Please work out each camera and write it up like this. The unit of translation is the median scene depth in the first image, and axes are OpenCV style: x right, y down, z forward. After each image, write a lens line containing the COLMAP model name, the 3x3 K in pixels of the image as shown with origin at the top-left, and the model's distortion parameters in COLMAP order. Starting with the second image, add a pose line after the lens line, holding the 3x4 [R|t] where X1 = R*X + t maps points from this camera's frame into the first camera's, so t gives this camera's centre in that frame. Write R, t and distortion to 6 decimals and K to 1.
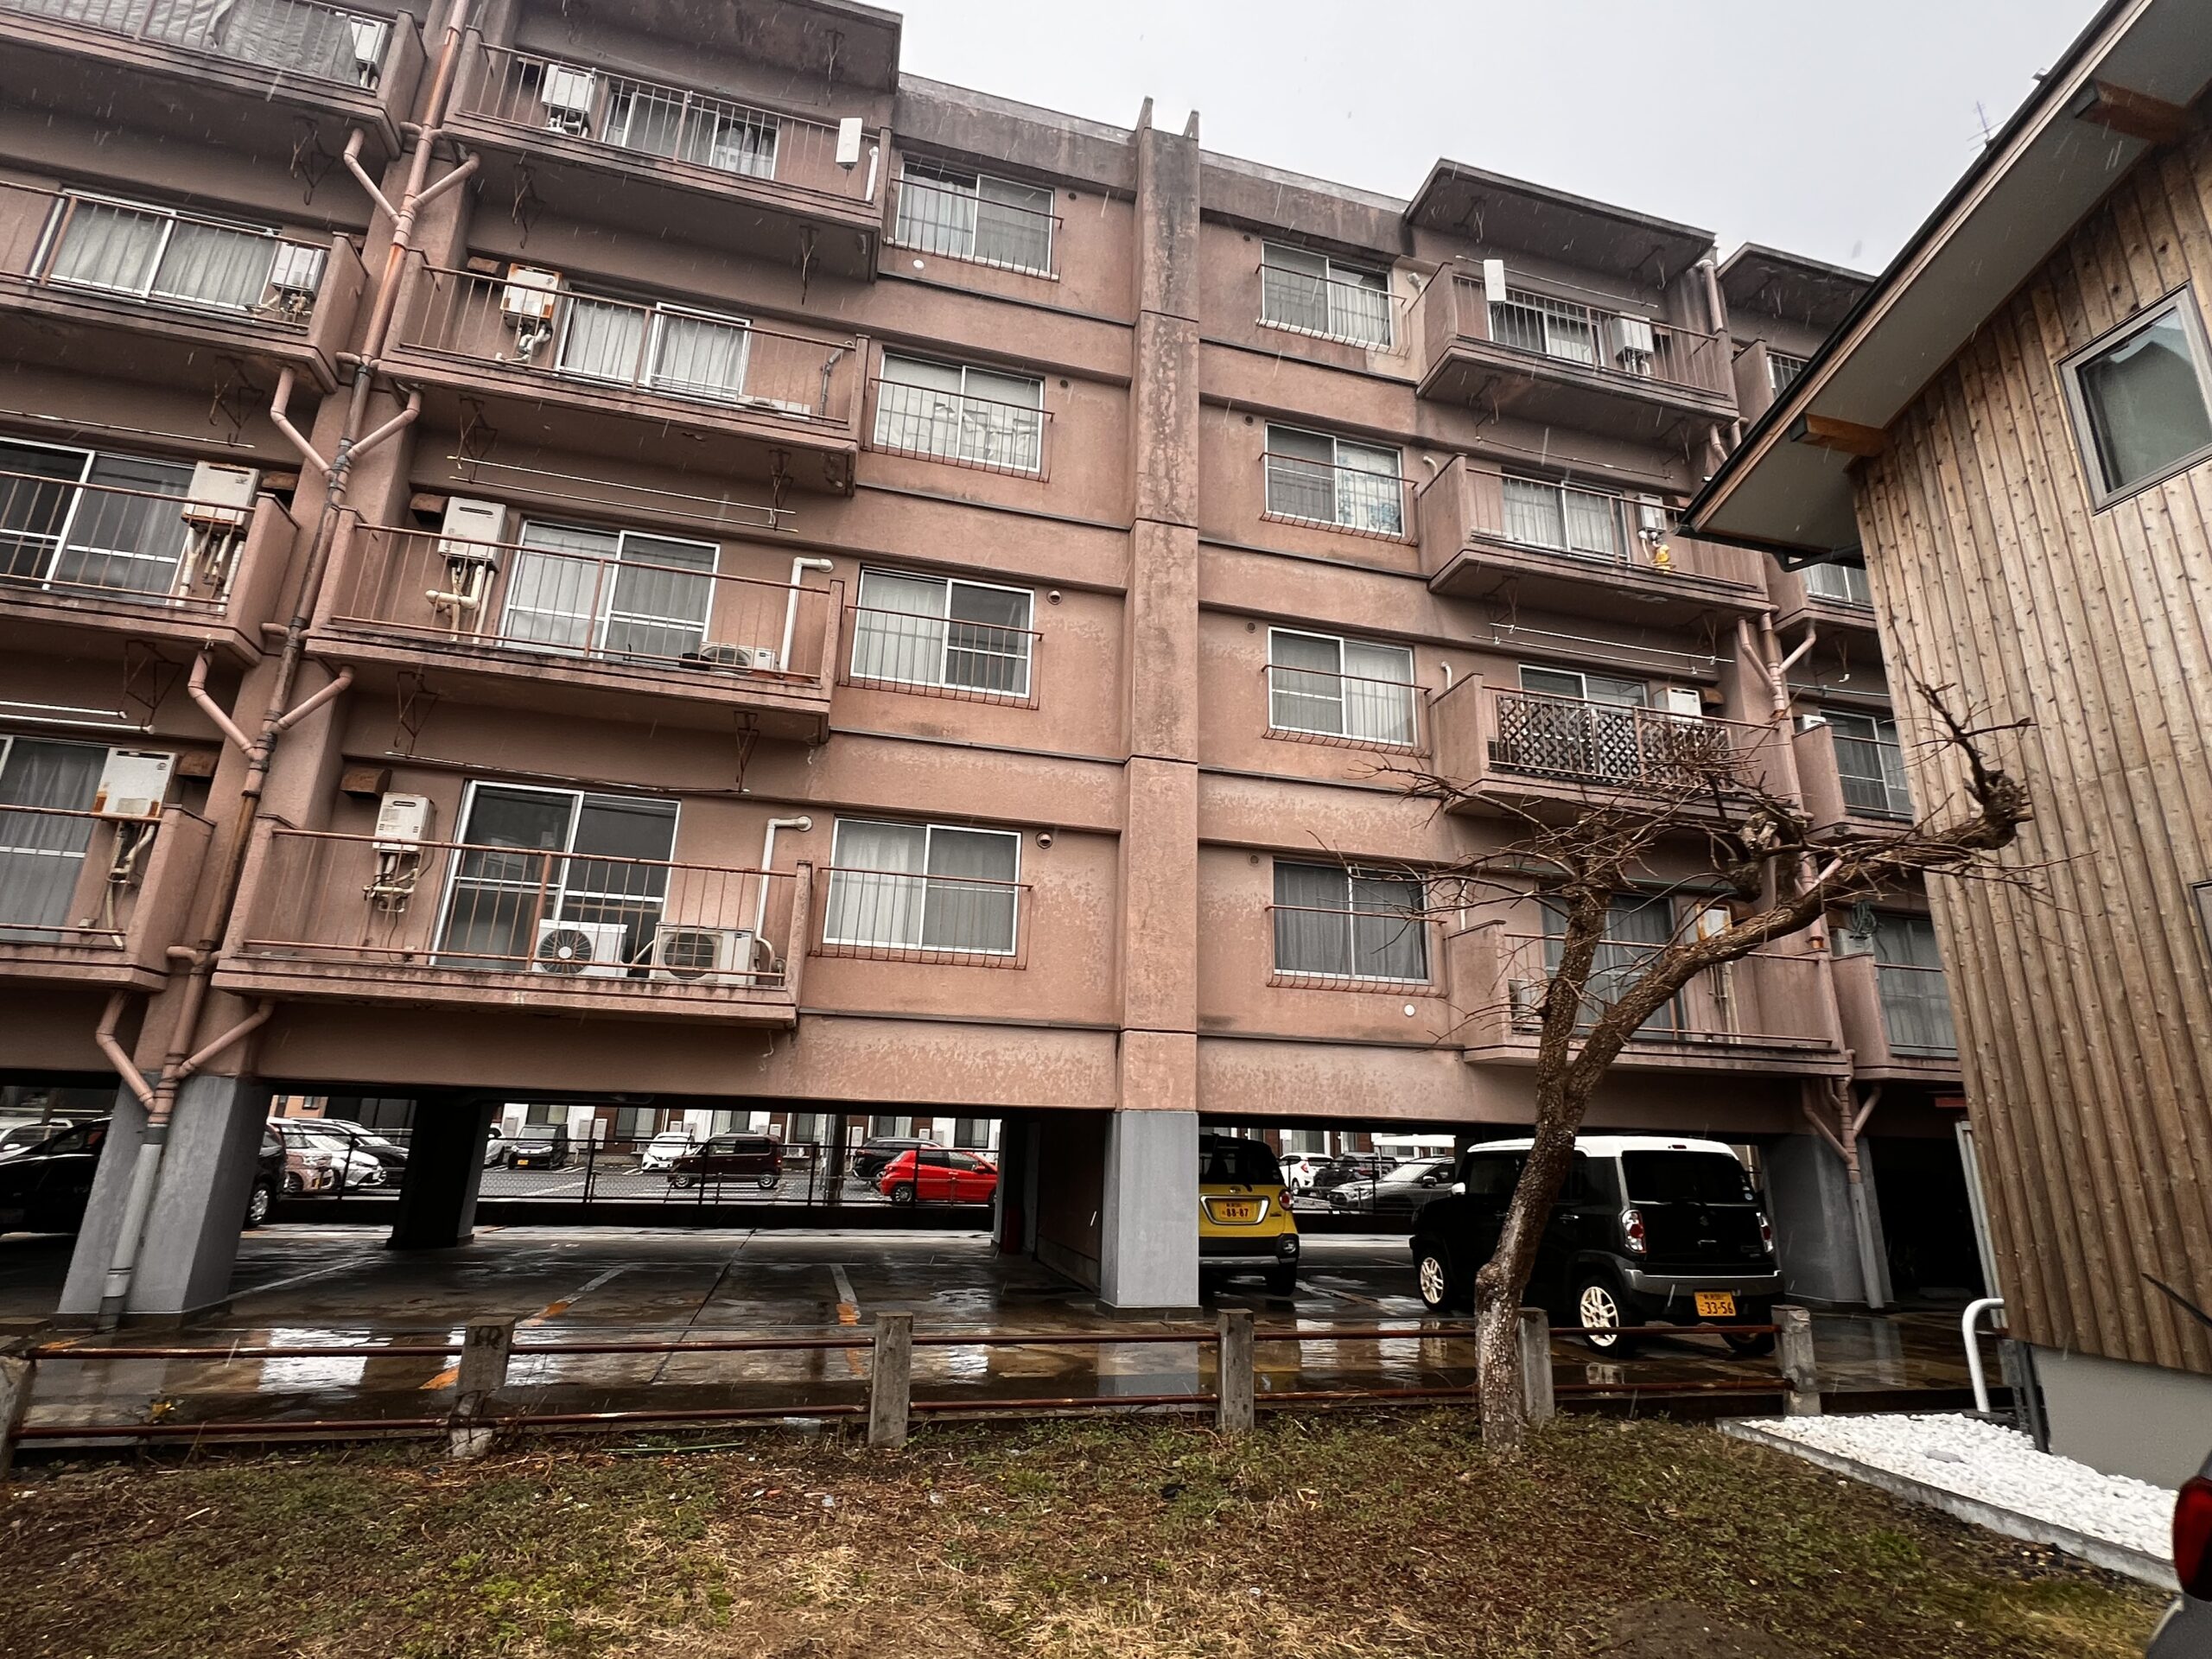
lens RADIAL K [[1060.3, 0, 1109.4], [0, 1060.3, 846.5], [0, 0, 1]] dist [0.000698, 0.000499]
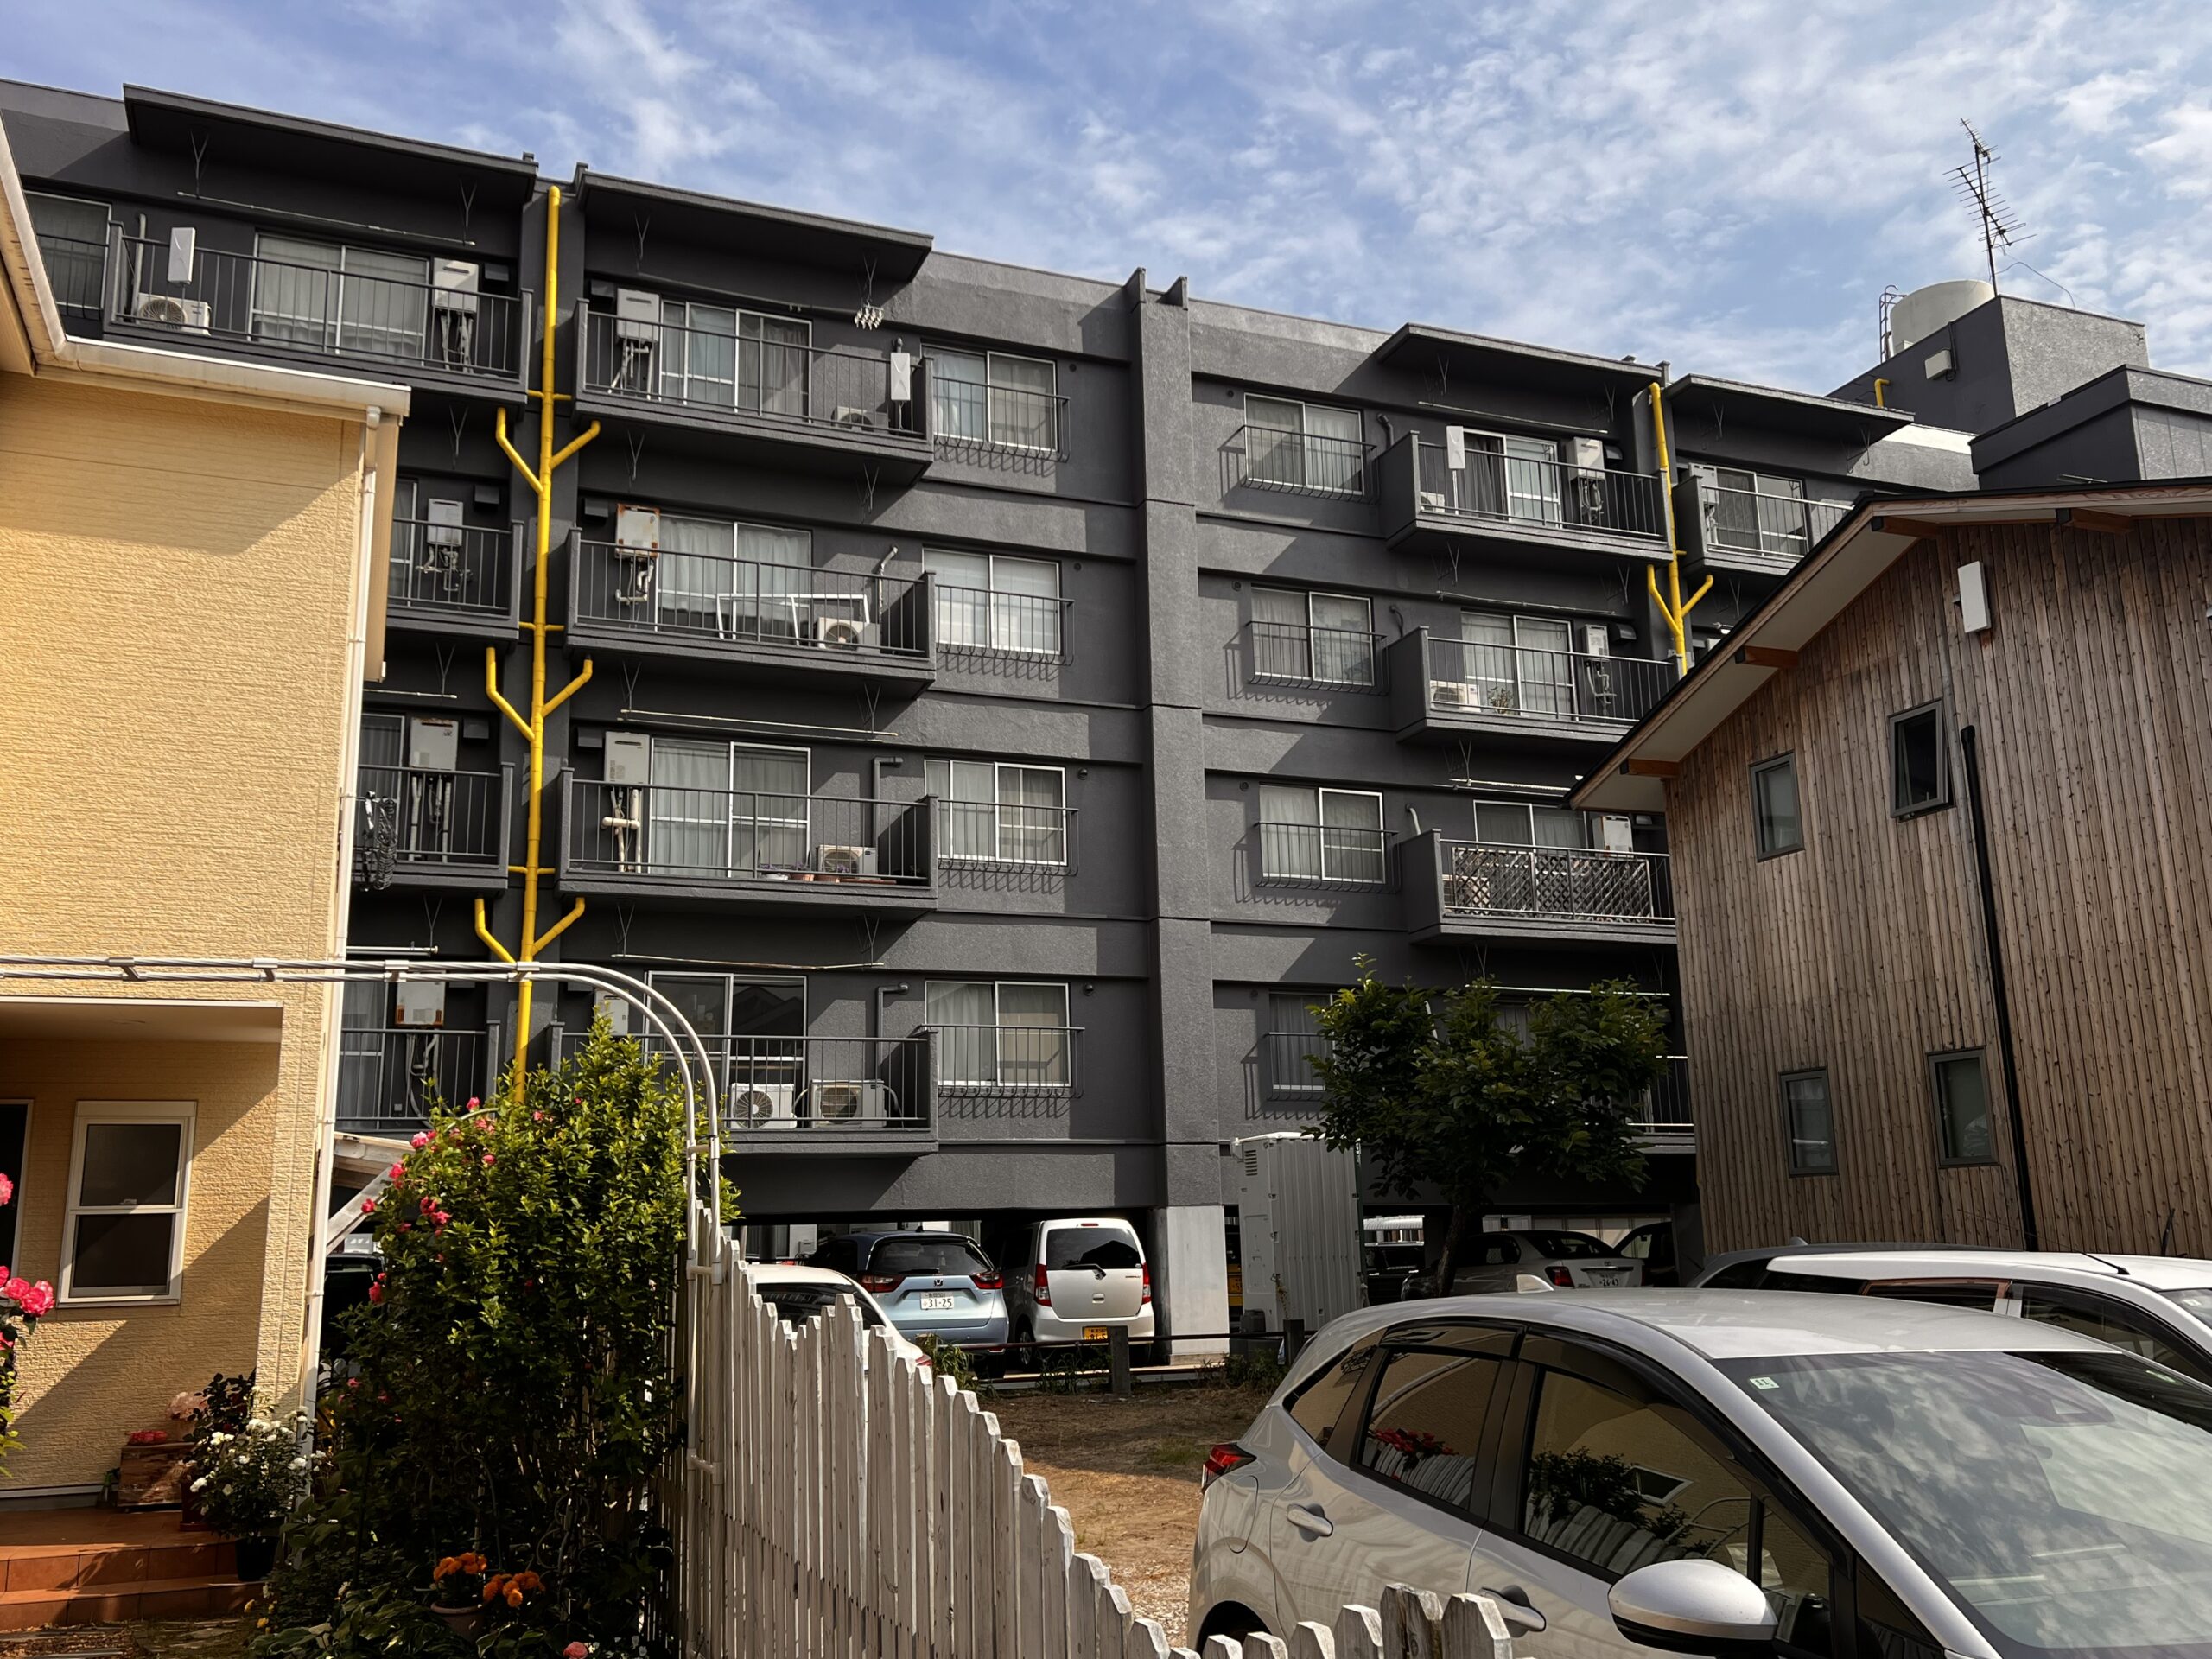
lens RADIAL K [[1870.1, 0, 1106.0], [0, 1870.1, 829.5], [0, 0, 1]] dist [0.003200, 0.000235]
pose [[0.989935, -0.018997, 0.140239, -0.377504], [0.011365, 0.998421, 0.055021, -0.344271], [-0.141063, -0.052873, 0.988588, -1.226199]]
